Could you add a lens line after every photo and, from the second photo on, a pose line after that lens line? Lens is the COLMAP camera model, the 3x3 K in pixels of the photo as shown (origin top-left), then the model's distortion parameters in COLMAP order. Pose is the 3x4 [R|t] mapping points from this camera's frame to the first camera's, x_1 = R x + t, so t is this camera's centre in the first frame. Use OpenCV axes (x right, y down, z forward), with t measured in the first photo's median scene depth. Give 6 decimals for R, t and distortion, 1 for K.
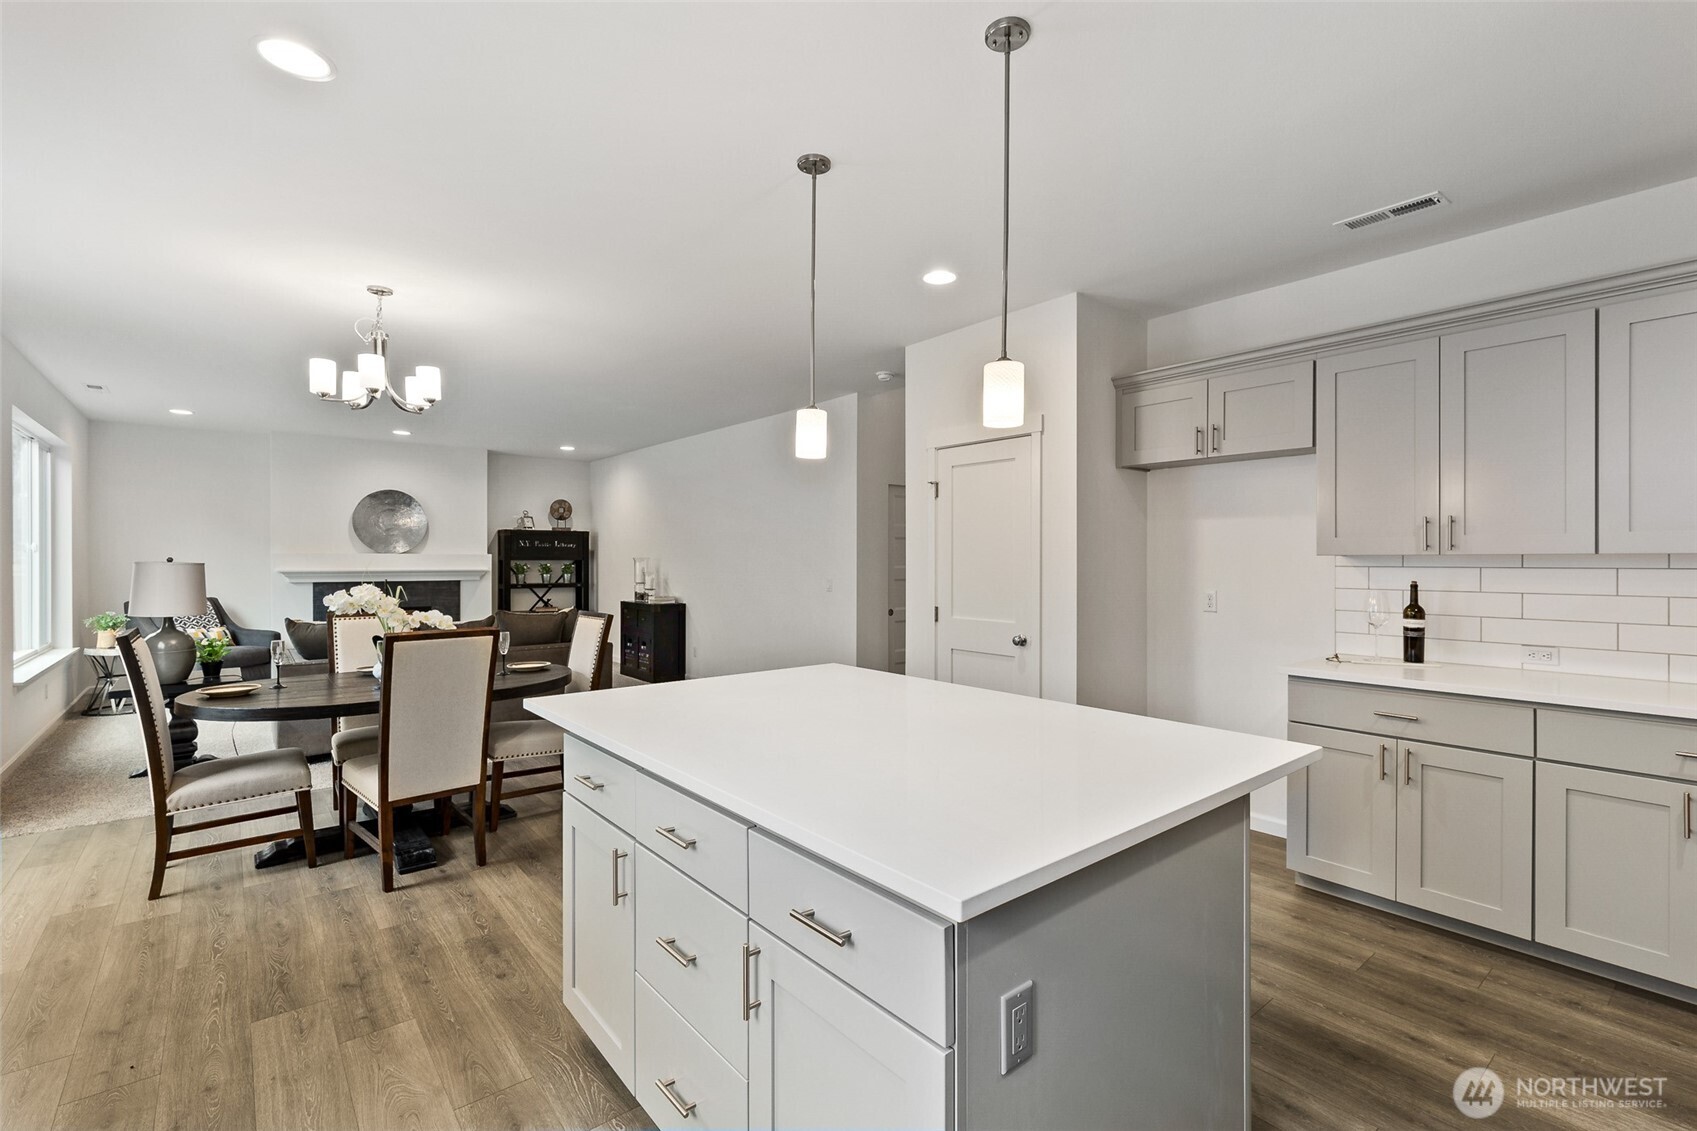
lens RADIAL K [[770.0, 0, 862.0], [0, 770.0, 565.2], [0, 0, 1]] dist [0.002895, -0.000139]
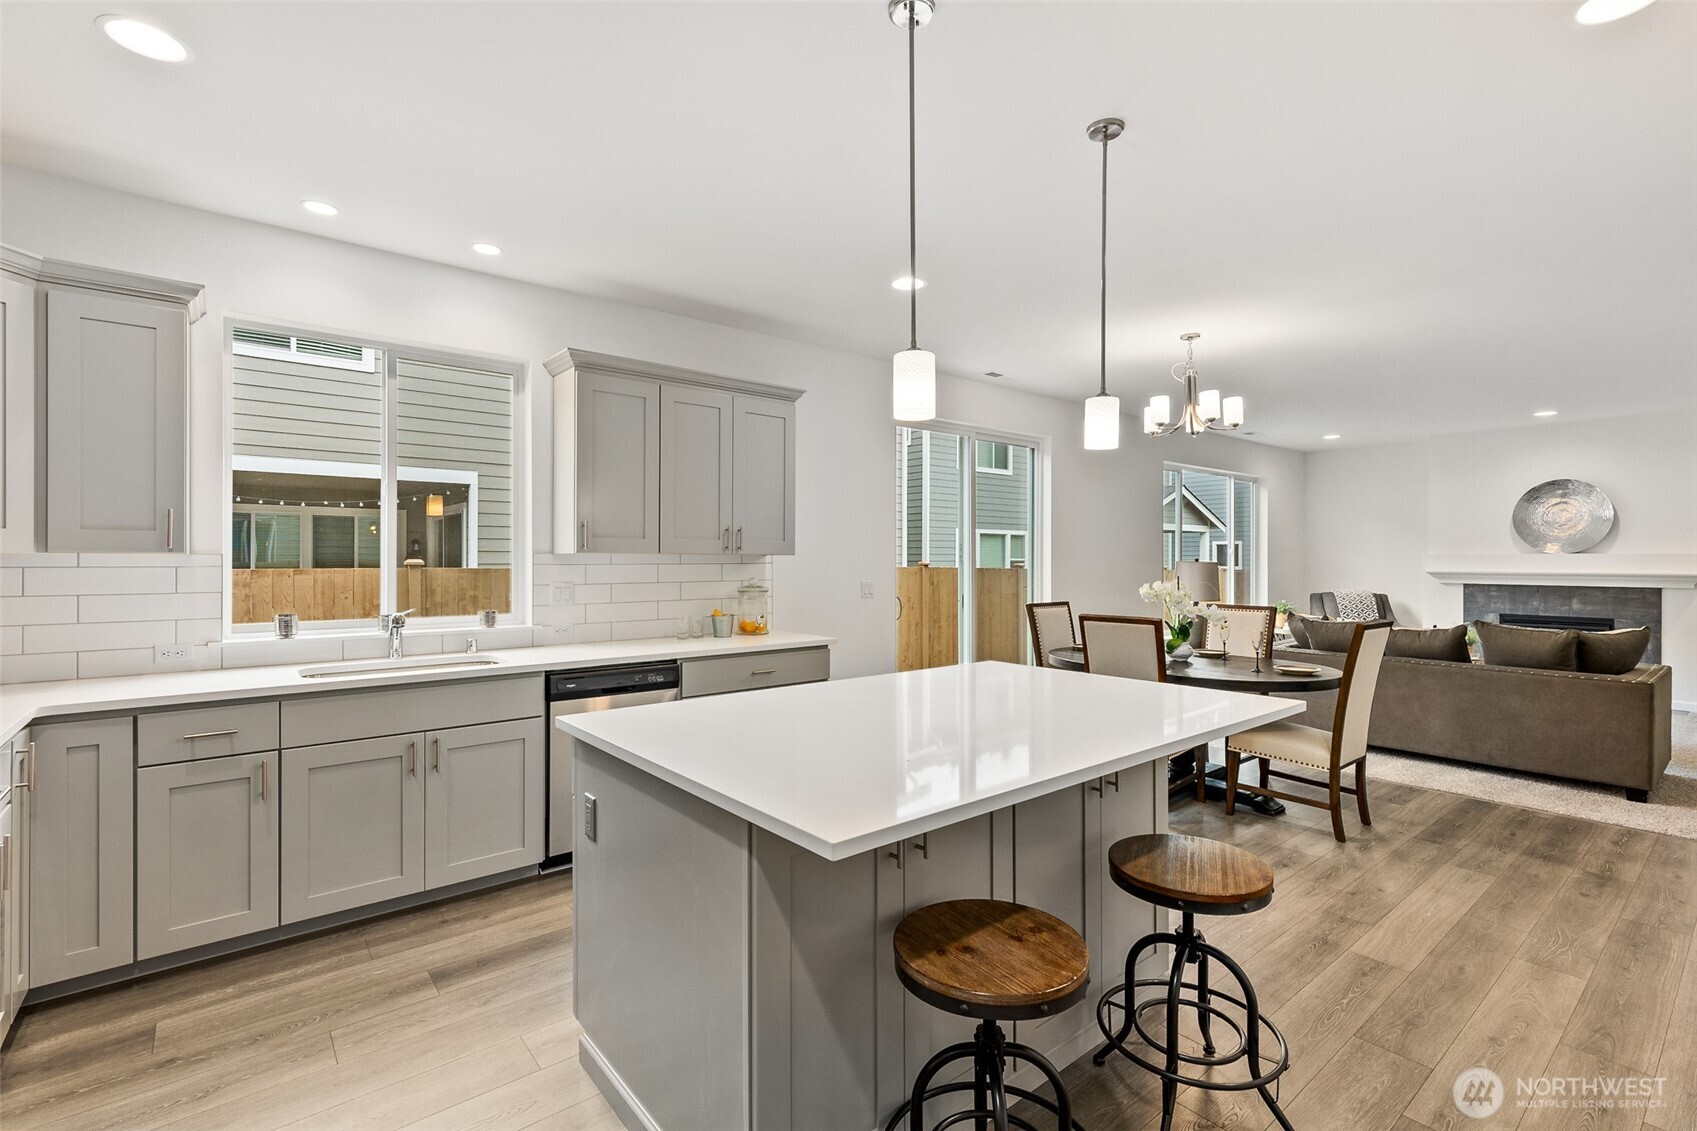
lens RADIAL K [[770.0, 0, 842.3], [0, 770.0, 558.0], [0, 0, 1]] dist [0.002895, -0.000139]
pose [[-0.009502, -0.001287, -0.999954, 0.244946], [-0.008835, 0.999960, -0.001203, -0.001577], [0.999916, 0.008823, -0.009513, 0.196337]]
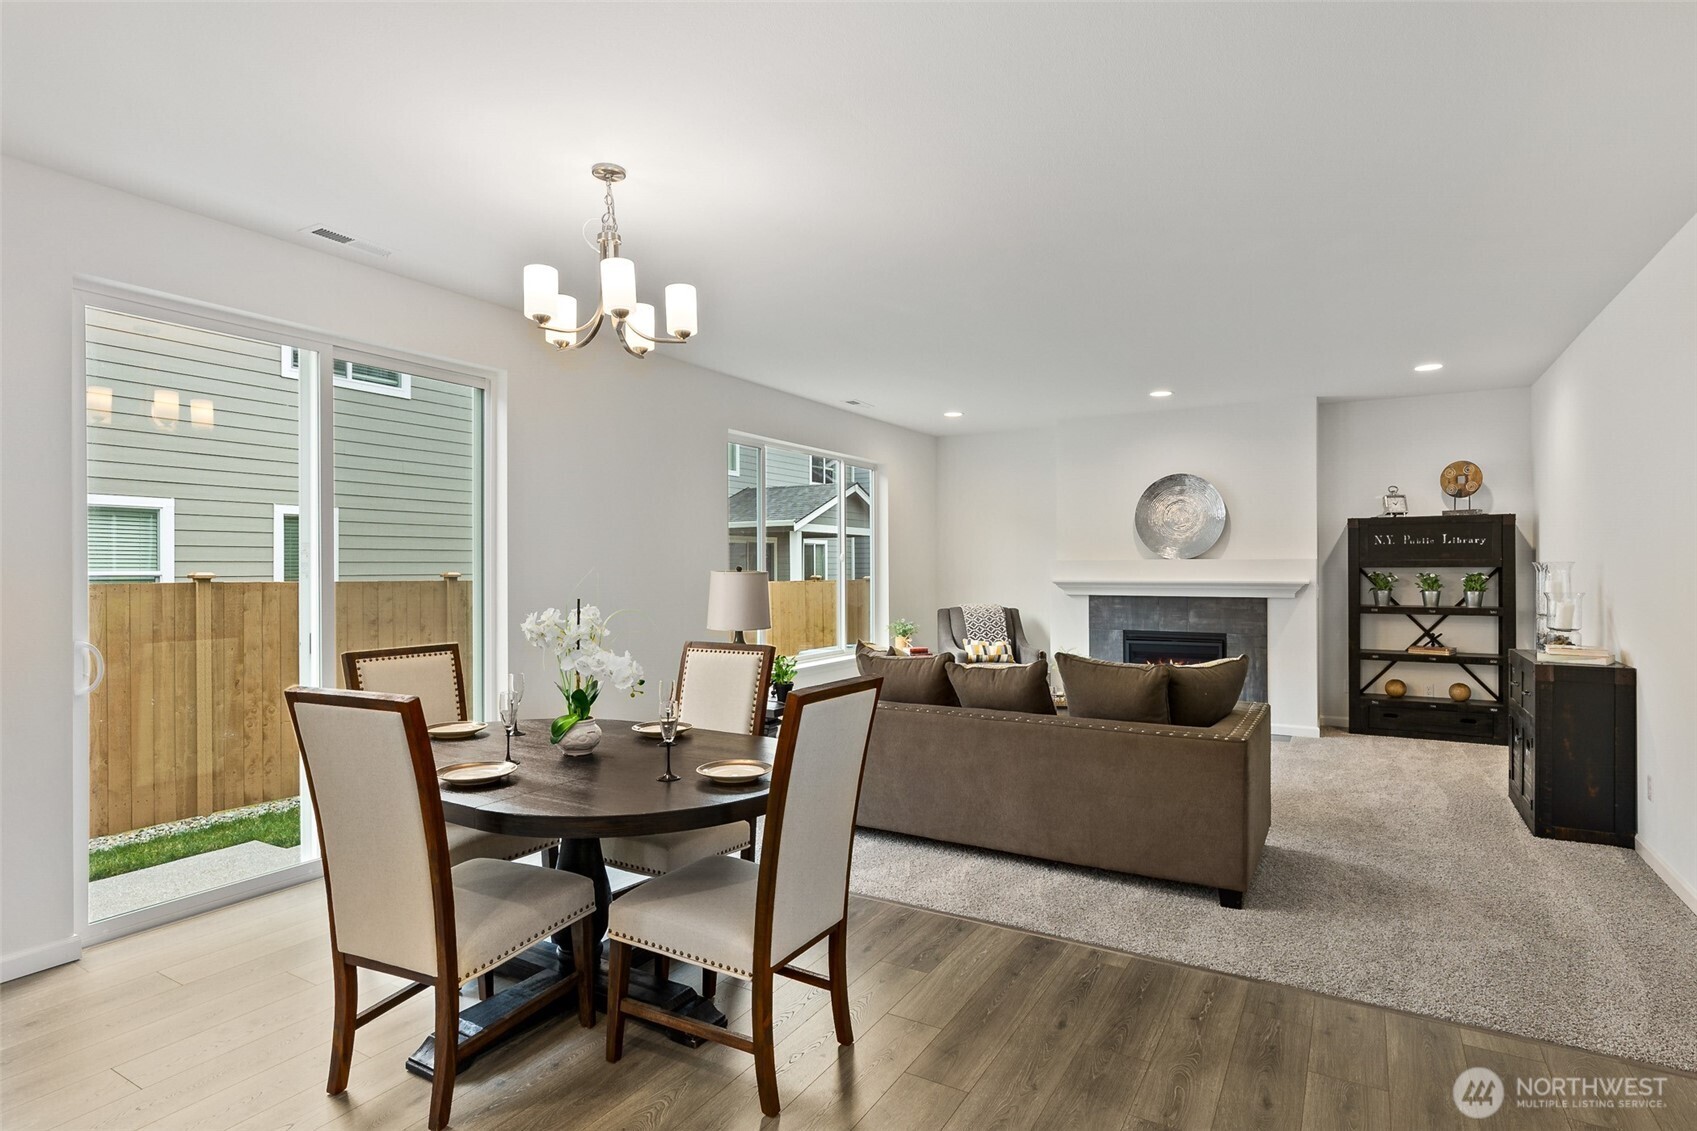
lens RADIAL K [[867.1, 0, 847.1], [0, 867.1, 561.1], [0, 0, 1]] dist [-0.001151, -0.000141]
pose [[0.337251, -0.008885, -0.941373, 0.068149], [-0.003194, 0.999939, -0.010582, -0.002916], [0.941409, 0.006575, 0.337202, 0.392981]]
